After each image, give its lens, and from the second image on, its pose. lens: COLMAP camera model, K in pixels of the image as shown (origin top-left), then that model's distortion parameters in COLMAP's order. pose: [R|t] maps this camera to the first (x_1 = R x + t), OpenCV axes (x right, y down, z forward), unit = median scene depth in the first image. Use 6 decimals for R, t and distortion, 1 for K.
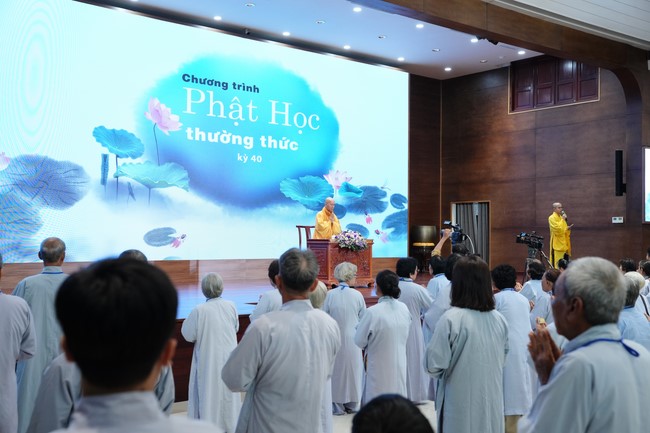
lens RADIAL K [[764.7, 0, 322.7], [0, 764.7, 217.9], [0, 0, 1]] dist [0.009236, 0.000000]
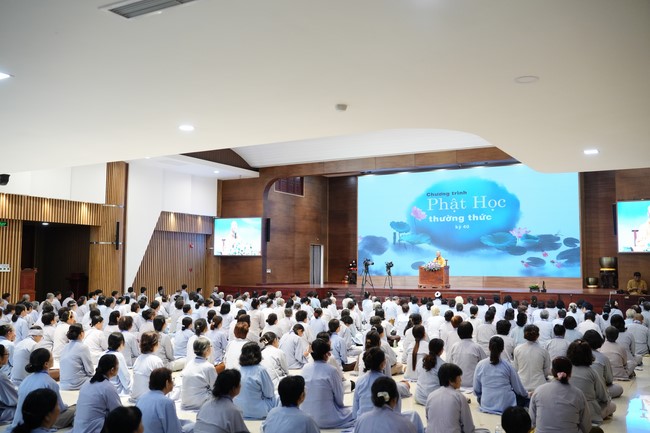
lens RADIAL K [[644.9, 0, 330.0], [0, 644.9, 218.1], [0, 0, 1]] dist [-0.018762, 0.000000]
pose [[0.352435, -0.076782, -0.932681, 1.352632], [0.026209, 0.997047, -0.072177, 0.013450], [0.935469, 0.000993, 0.353407, 0.057481]]
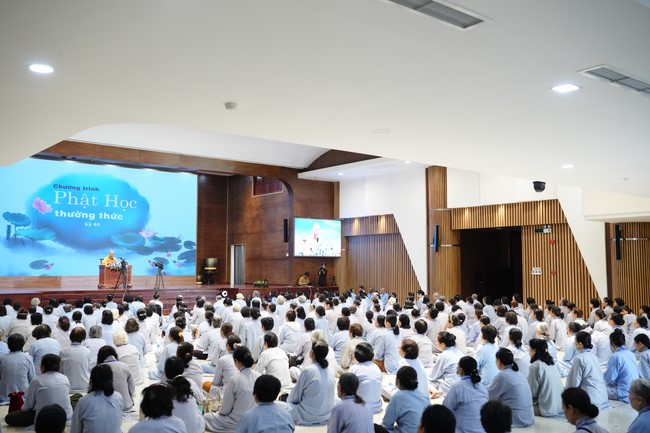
lens RADIAL K [[644.9, 0, 325.4], [0, 644.9, 210.5], [0, 0, 1]] dist [-0.018762, 0.000000]
pose [[0.999860, -0.005581, -0.015801, 0.515999], [0.004650, 0.998286, -0.058342, -0.014222], [0.016100, 0.058261, 0.998172, -0.627635]]
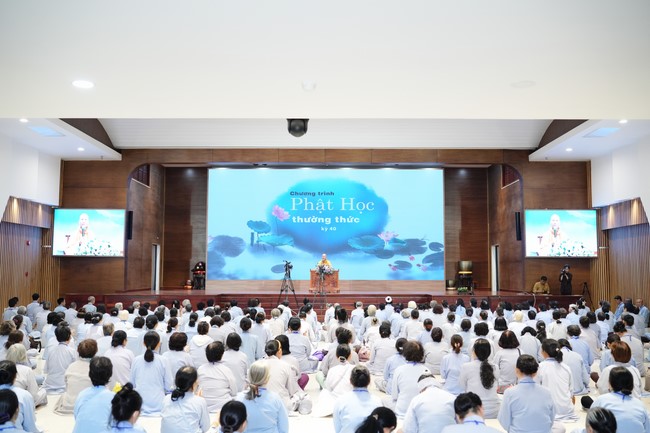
lens RADIAL K [[644.9, 0, 328.4], [0, 644.9, 213.7], [0, 0, 1]] dist [-0.018762, 0.000000]
pose [[0.765806, -0.062003, -0.640076, 0.947530], [0.021809, 0.997273, -0.070510, 0.000756], [0.642702, 0.040038, 0.765069, -0.271266]]
